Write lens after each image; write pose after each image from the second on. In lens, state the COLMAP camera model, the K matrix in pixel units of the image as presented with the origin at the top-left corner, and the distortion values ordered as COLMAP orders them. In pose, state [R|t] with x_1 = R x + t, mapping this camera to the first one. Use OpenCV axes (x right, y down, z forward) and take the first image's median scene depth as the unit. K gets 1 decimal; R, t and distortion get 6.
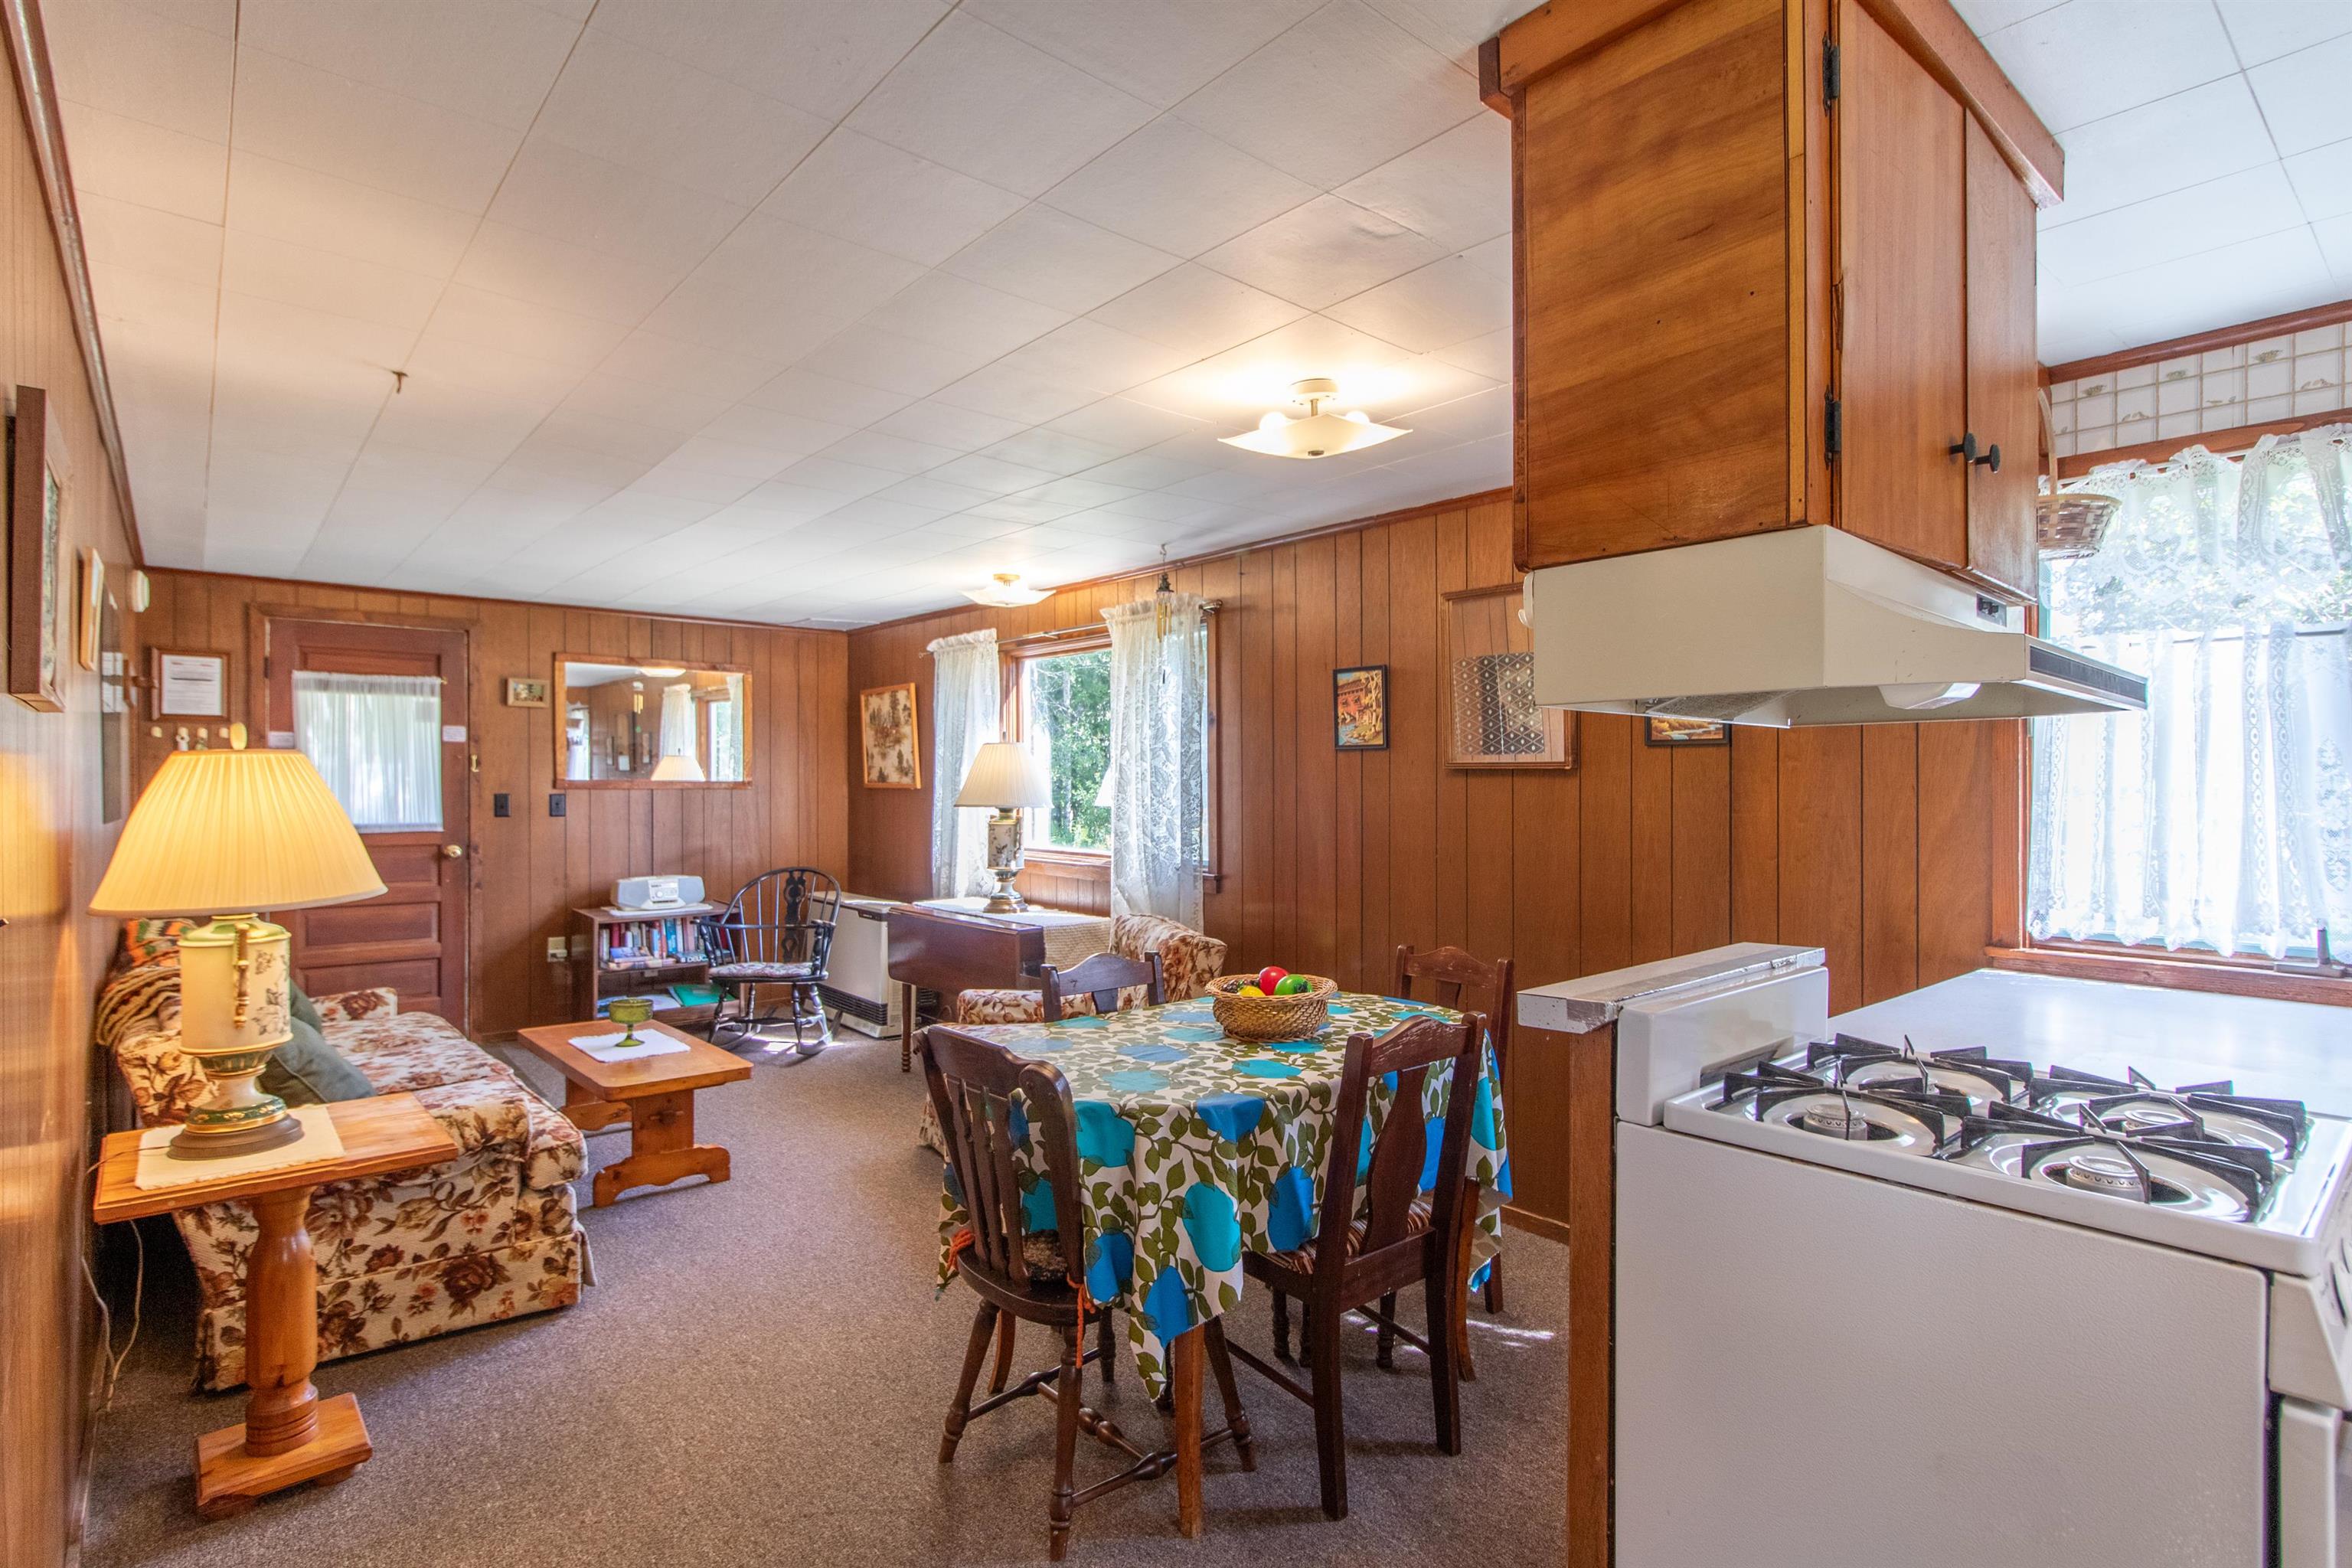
lens RADIAL K [[1175.2, 0, 1170.5], [0, 1175.2, 778.8], [0, 0, 1]] dist [-0.003700, -0.001052]
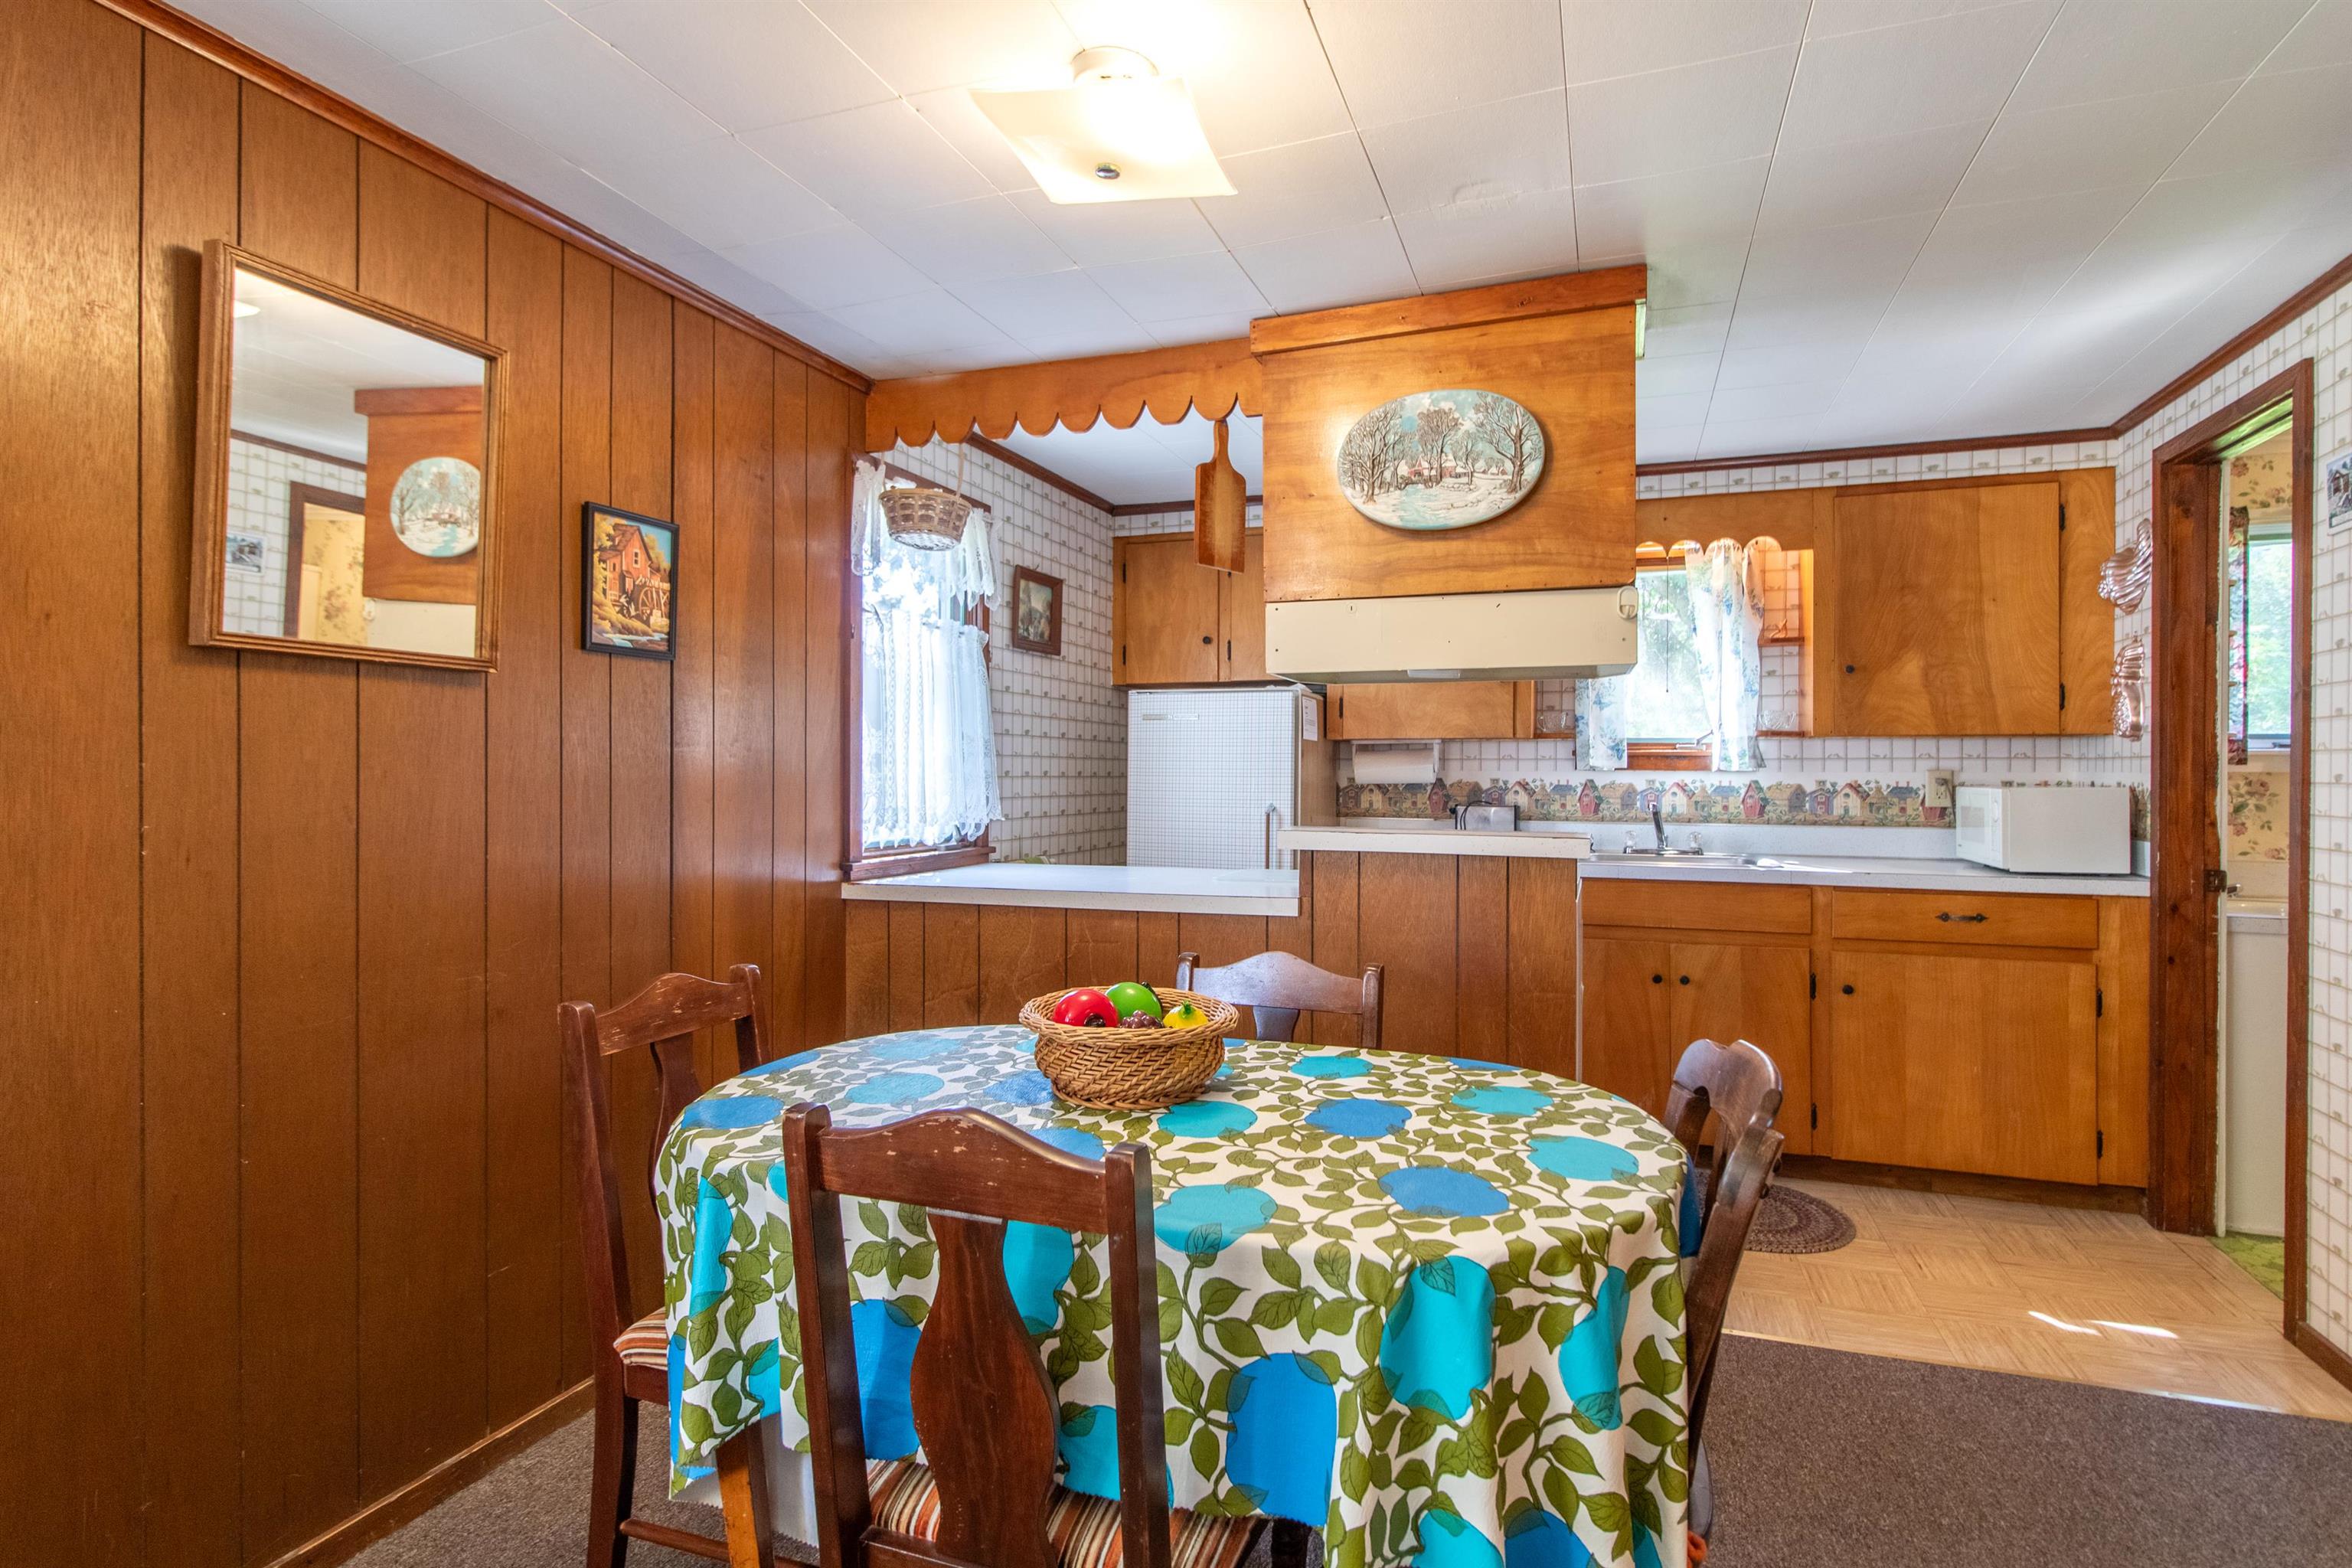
lens RADIAL K [[1191.8, 0, 1179.0], [0, 1191.8, 773.5], [0, 0, 1]] dist [-0.000384, 0.000193]
pose [[-0.499222, -0.003513, 0.866467, -0.373185], [-0.004360, 0.999989, 0.001543, 0.042036], [-0.866463, -0.003007, -0.499232, 1.046107]]
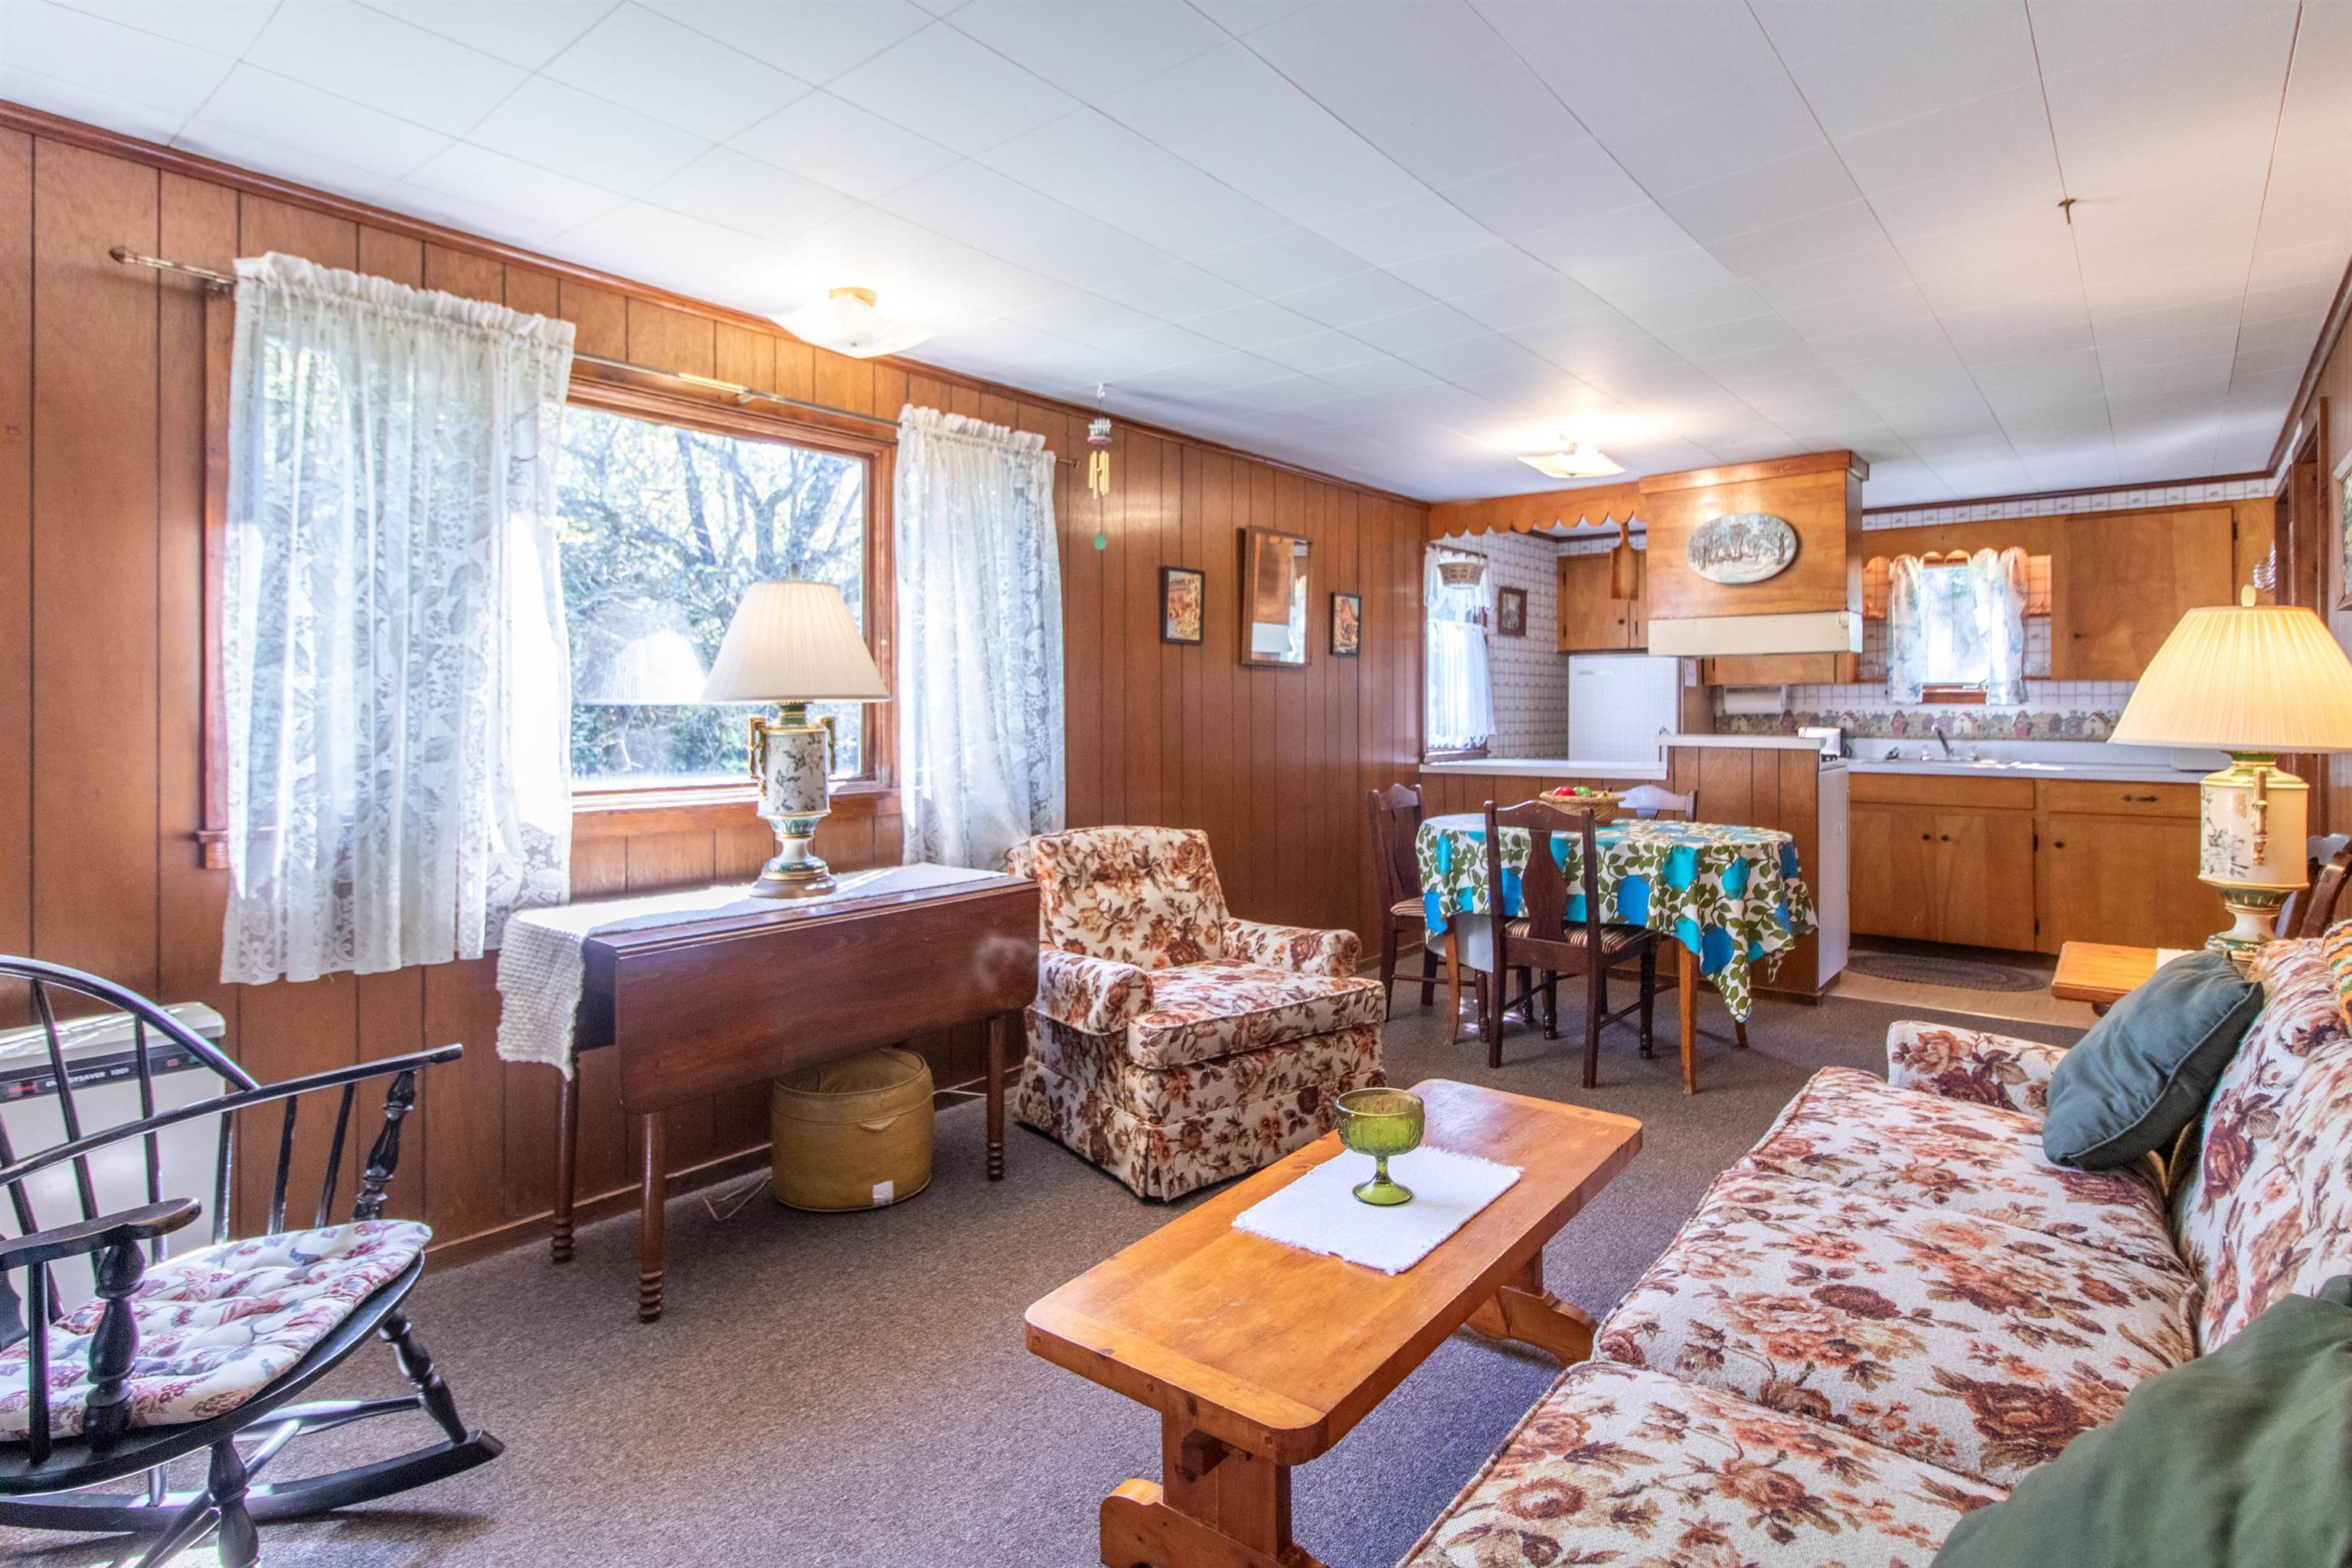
lens RADIAL K [[1197.5, 0, 1184.5], [0, 1197.5, 704.8], [0, 0, 1]] dist [-0.000503, -0.000066]
pose [[-0.184720, 0.001355, 0.982790, -1.171489], [0.000020, 0.999999, -0.001375, 0.042179], [-0.982791, -0.000234, -0.184720, 1.503141]]
